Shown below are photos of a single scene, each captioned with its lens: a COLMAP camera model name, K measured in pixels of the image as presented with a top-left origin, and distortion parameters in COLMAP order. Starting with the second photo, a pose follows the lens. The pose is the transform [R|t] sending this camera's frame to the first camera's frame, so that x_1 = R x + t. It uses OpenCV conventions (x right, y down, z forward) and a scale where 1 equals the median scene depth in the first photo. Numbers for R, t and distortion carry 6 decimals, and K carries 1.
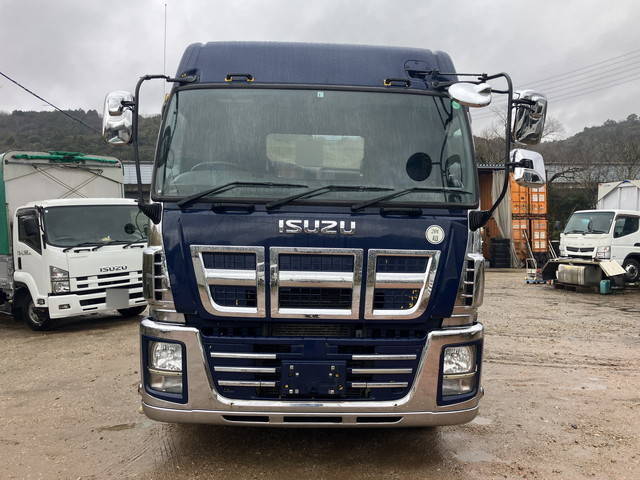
lens RADIAL K [[568.9, 0, 322.1], [0, 568.9, 238.6], [0, 0, 1]] dist [0.032816, -0.037489]
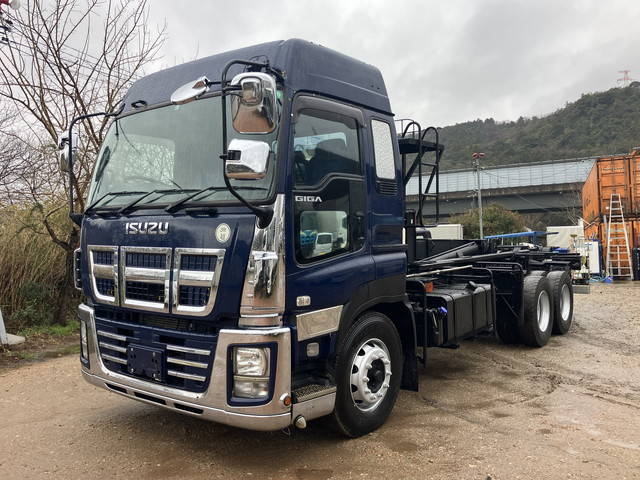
lens RADIAL K [[568.9, 0, 317.8], [0, 568.9, 246.5], [0, 0, 1]] dist [0.032816, -0.037489]
pose [[0.769035, -0.006044, -0.639179, 0.955838], [0.010476, 0.999940, 0.003149, 0.015601], [0.639121, -0.009118, 0.769052, 0.338295]]
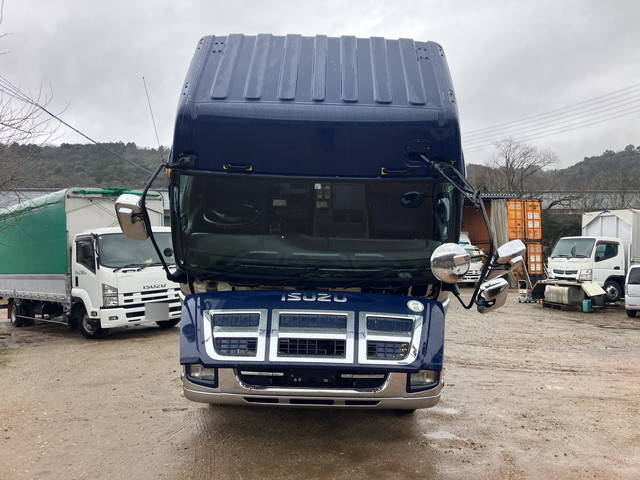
lens RADIAL K [[527.6, 0, 323.5], [0, 527.6, 238.7], [0, 0, 1]] dist [0.016964, -0.002675]
pose [[0.999565, 0.004358, -0.029168, 0.044393], [-0.005514, 0.999198, -0.039660, -0.012231], [0.028971, 0.039804, 0.998787, -0.235396]]
